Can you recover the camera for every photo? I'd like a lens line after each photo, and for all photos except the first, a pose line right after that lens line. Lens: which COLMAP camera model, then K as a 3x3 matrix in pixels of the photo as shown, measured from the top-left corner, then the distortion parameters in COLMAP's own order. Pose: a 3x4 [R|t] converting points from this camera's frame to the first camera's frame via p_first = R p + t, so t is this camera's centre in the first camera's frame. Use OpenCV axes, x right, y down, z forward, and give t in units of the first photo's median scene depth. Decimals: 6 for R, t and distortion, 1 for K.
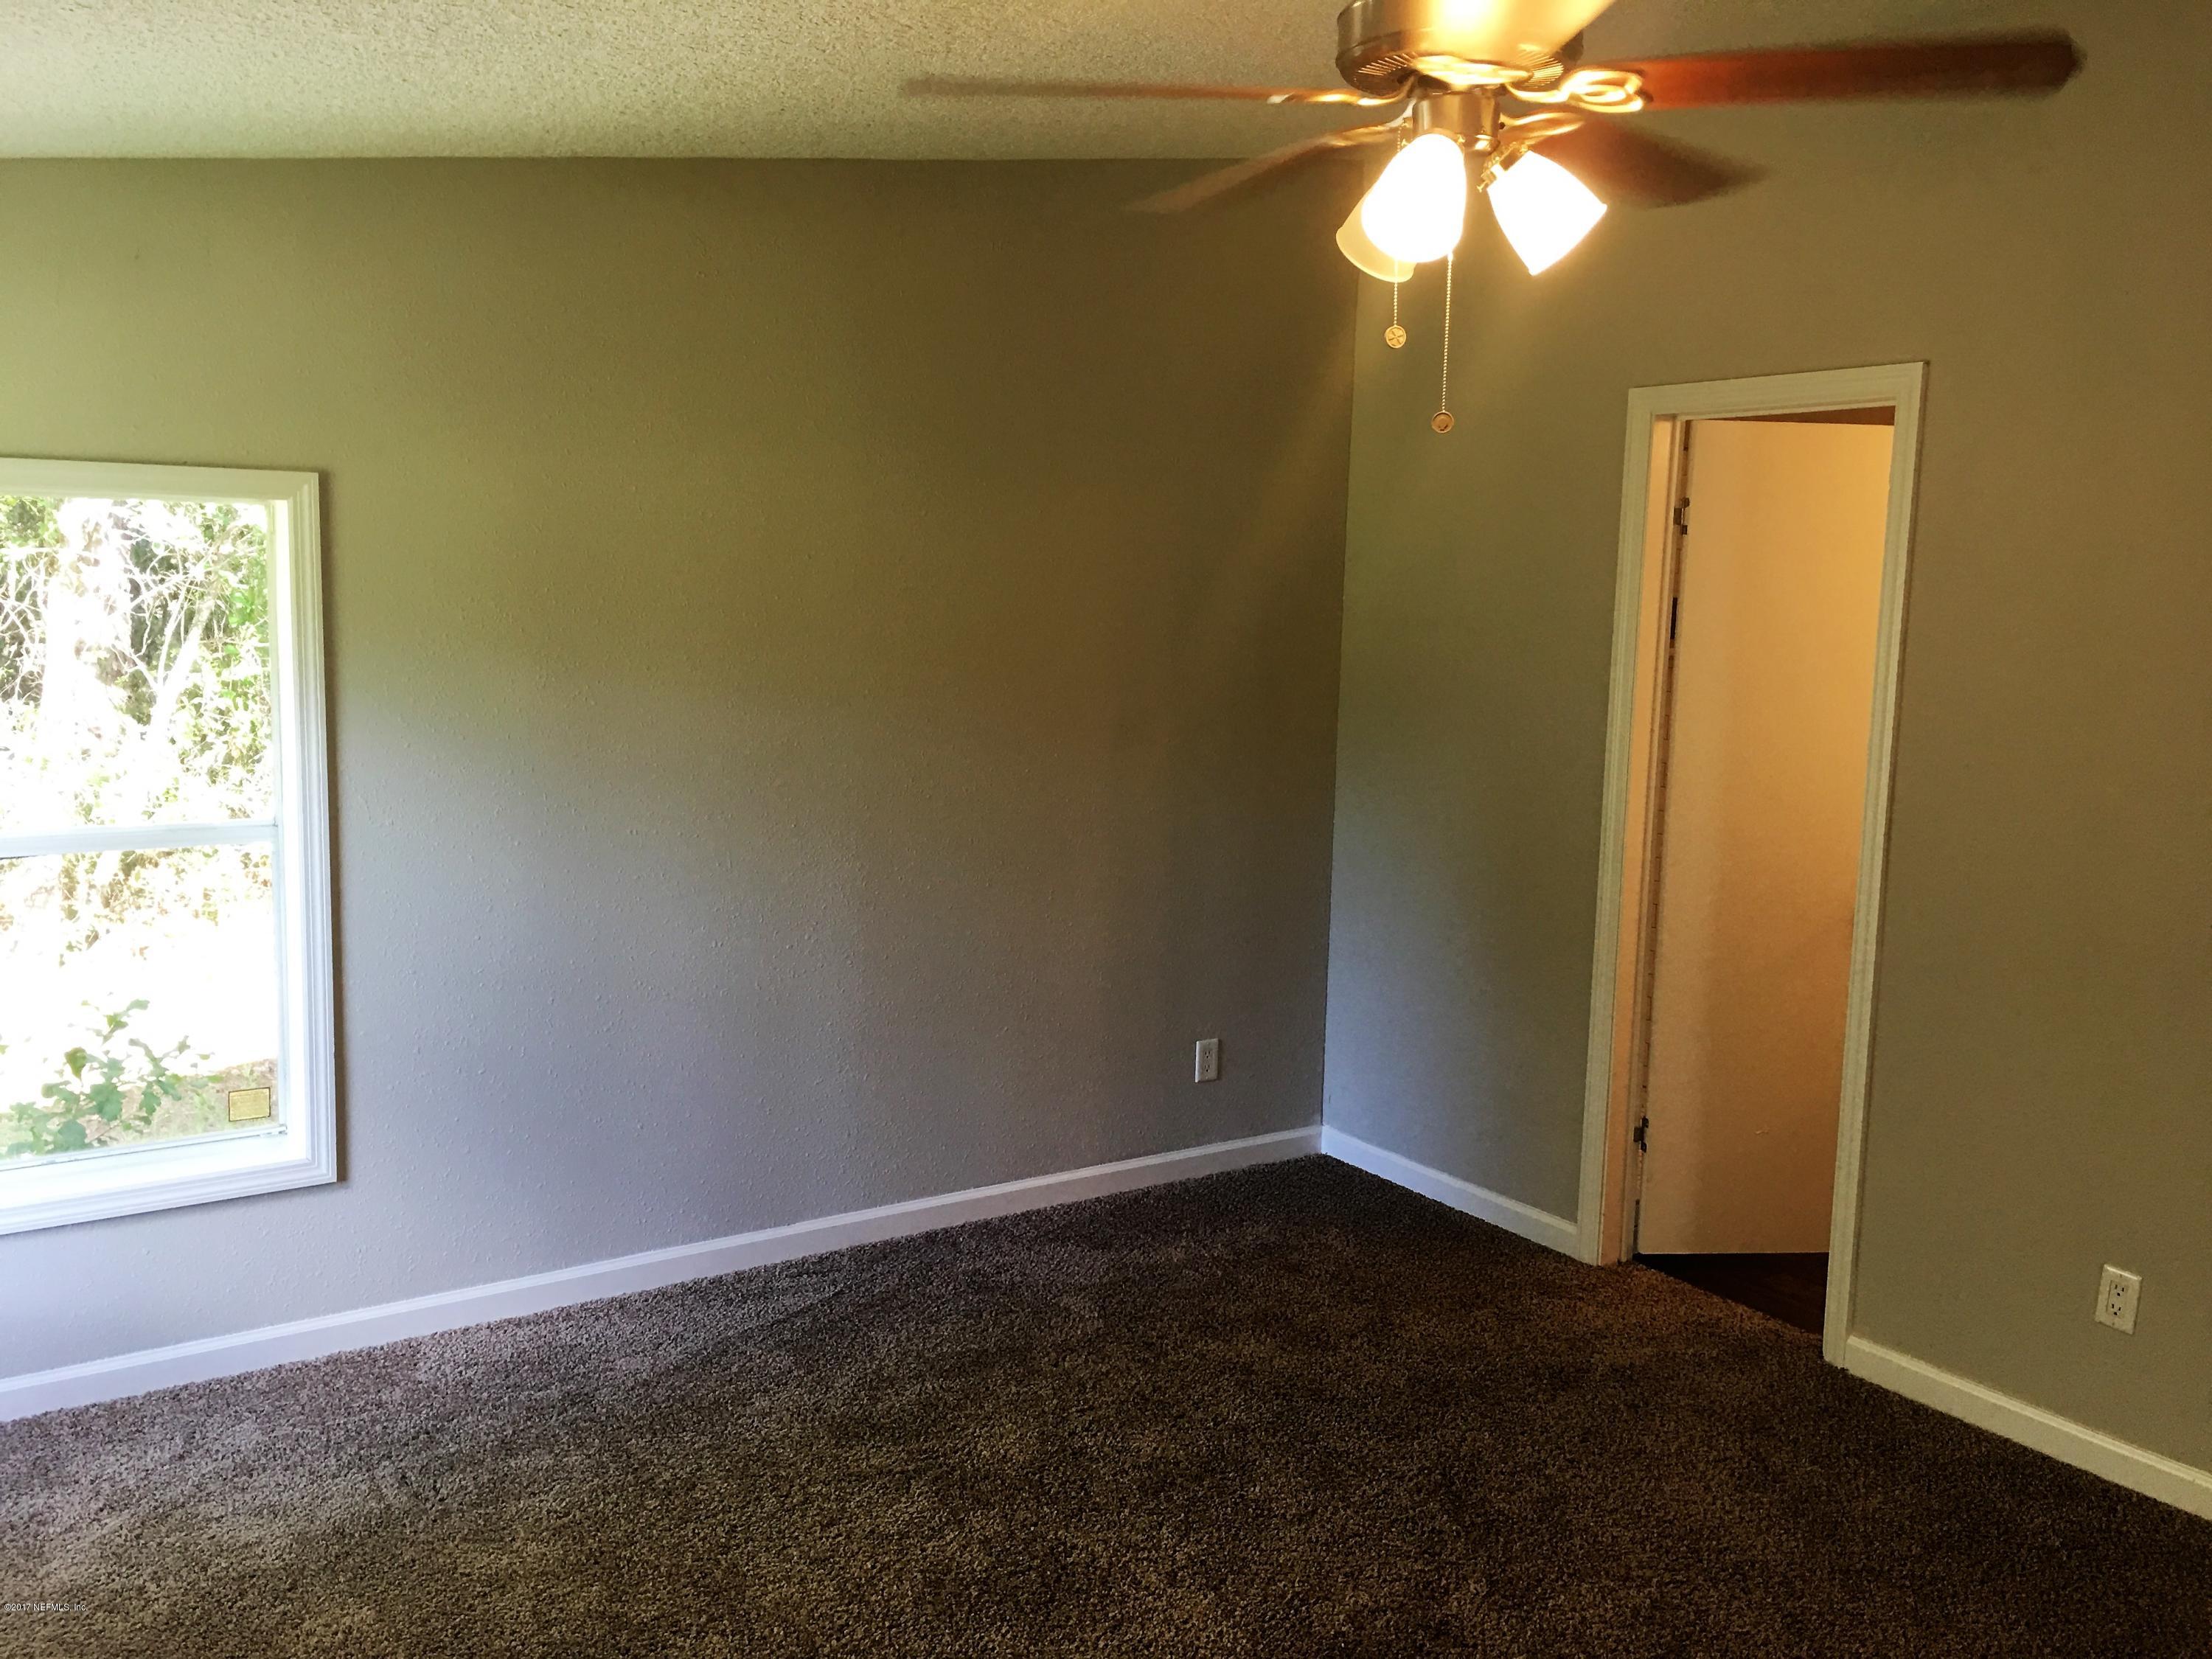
lens RADIAL K [[1910.6, 0, 1087.2], [0, 1910.6, 811.2], [0, 0, 1]] dist [0.092509, -0.124857]
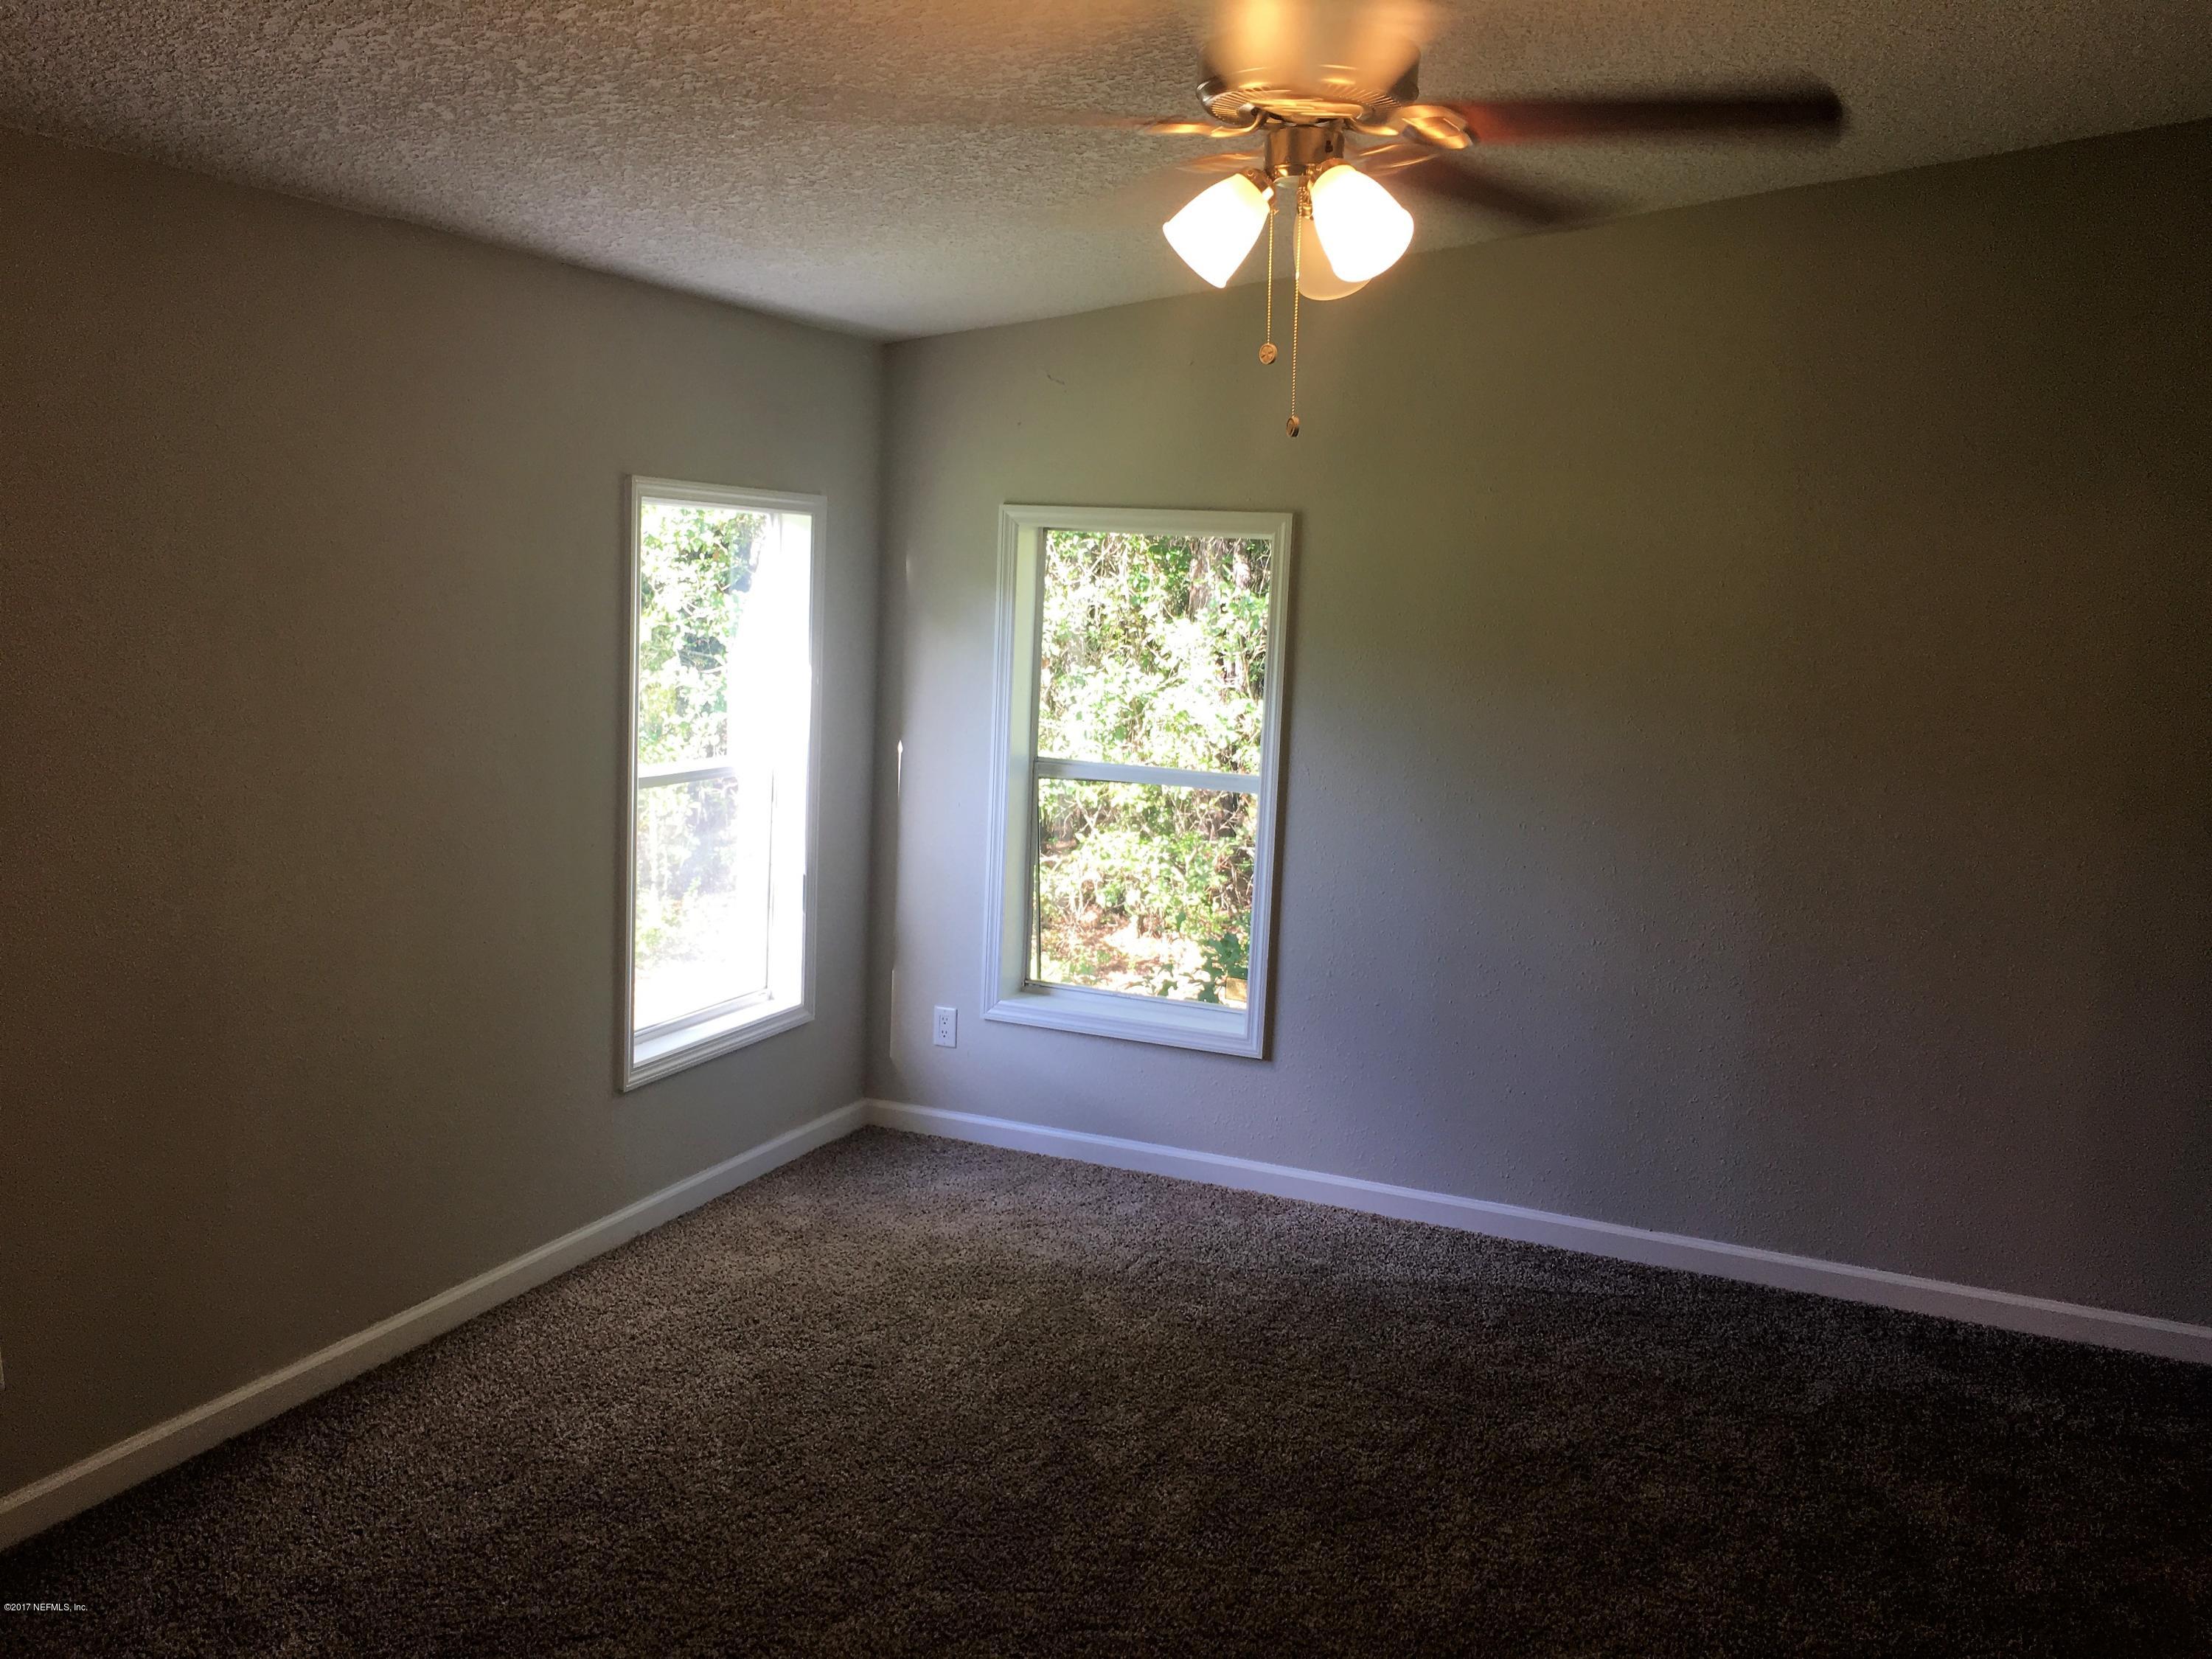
lens RADIAL K [[1910.6, 0, 1093.9], [0, 1910.6, 826.1], [0, 0, 1]] dist [0.092509, -0.124857]
pose [[0.545387, 0.119542, -0.829616, 0.603047], [-0.140753, 0.988784, 0.049947, -0.011383], [0.826282, 0.089531, 0.556096, 0.180987]]
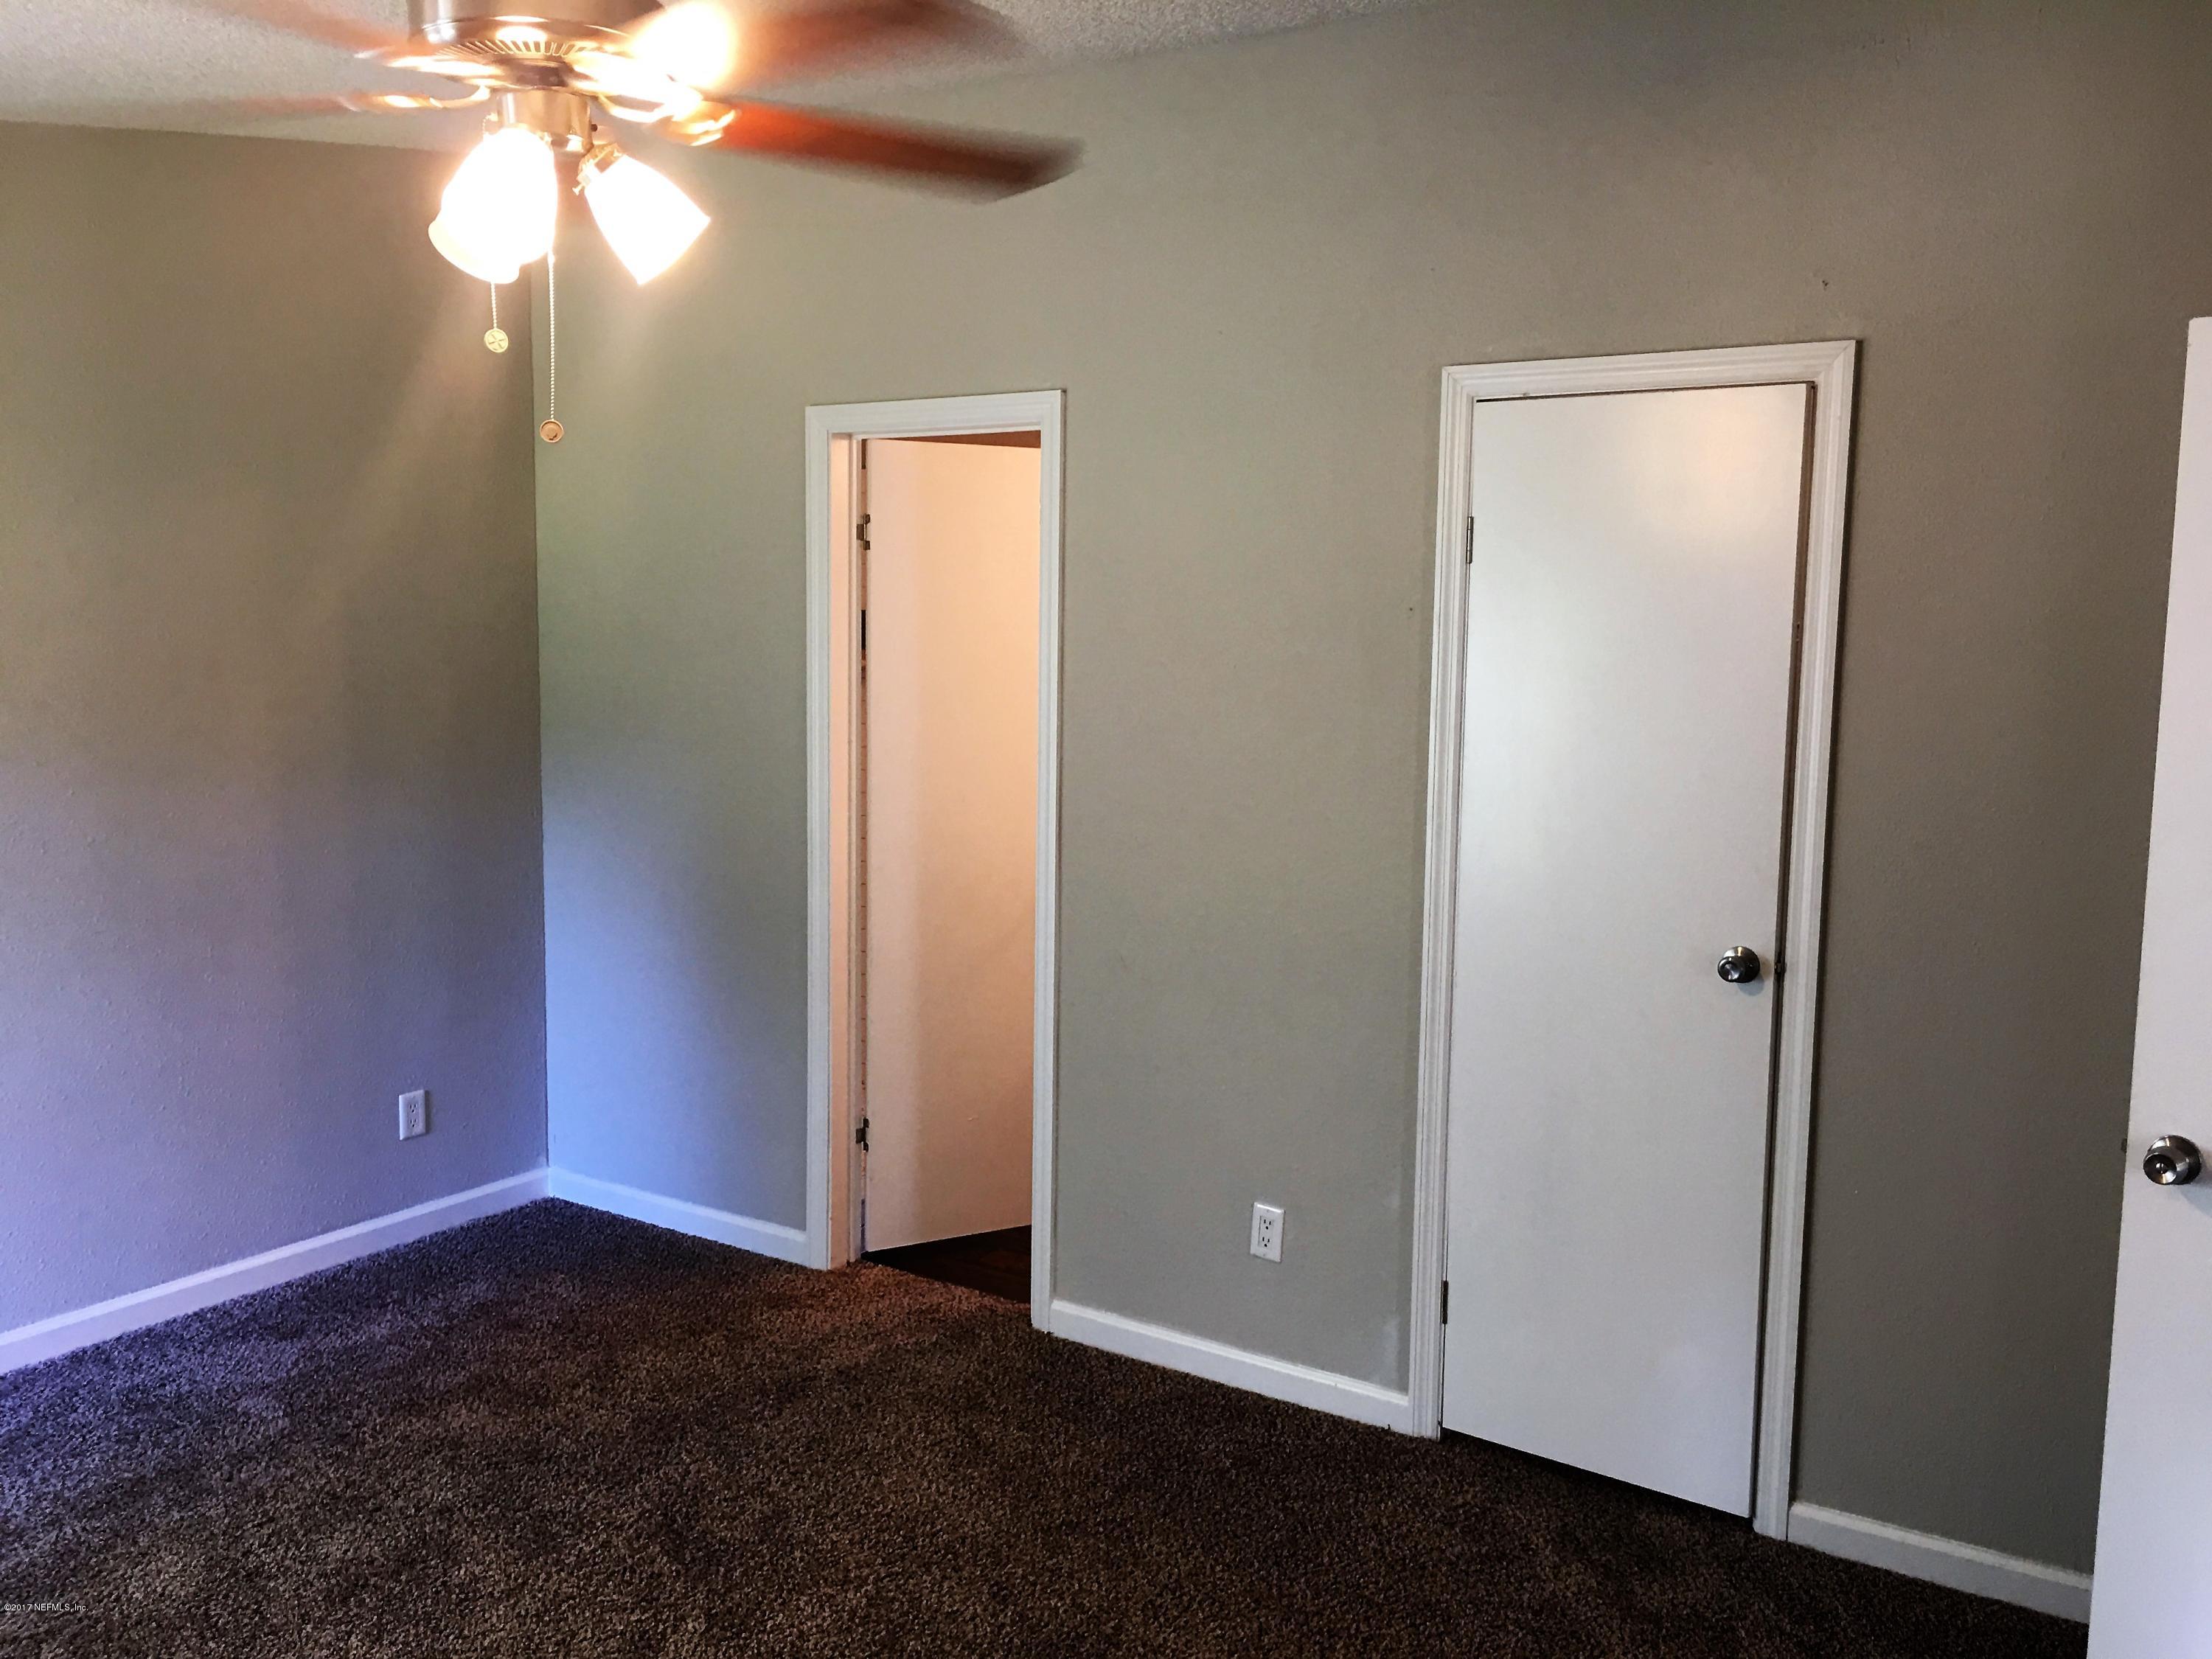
lens RADIAL K [[1910.6, 0, 1086.3], [0, 1910.6, 808.9], [0, 0, 1]] dist [0.092509, -0.124857]
pose [[0.926368, -0.057554, 0.372195, 0.034730], [0.060957, 0.998137, 0.002627, -0.000770], [-0.371653, 0.020254, 0.928151, 0.008505]]
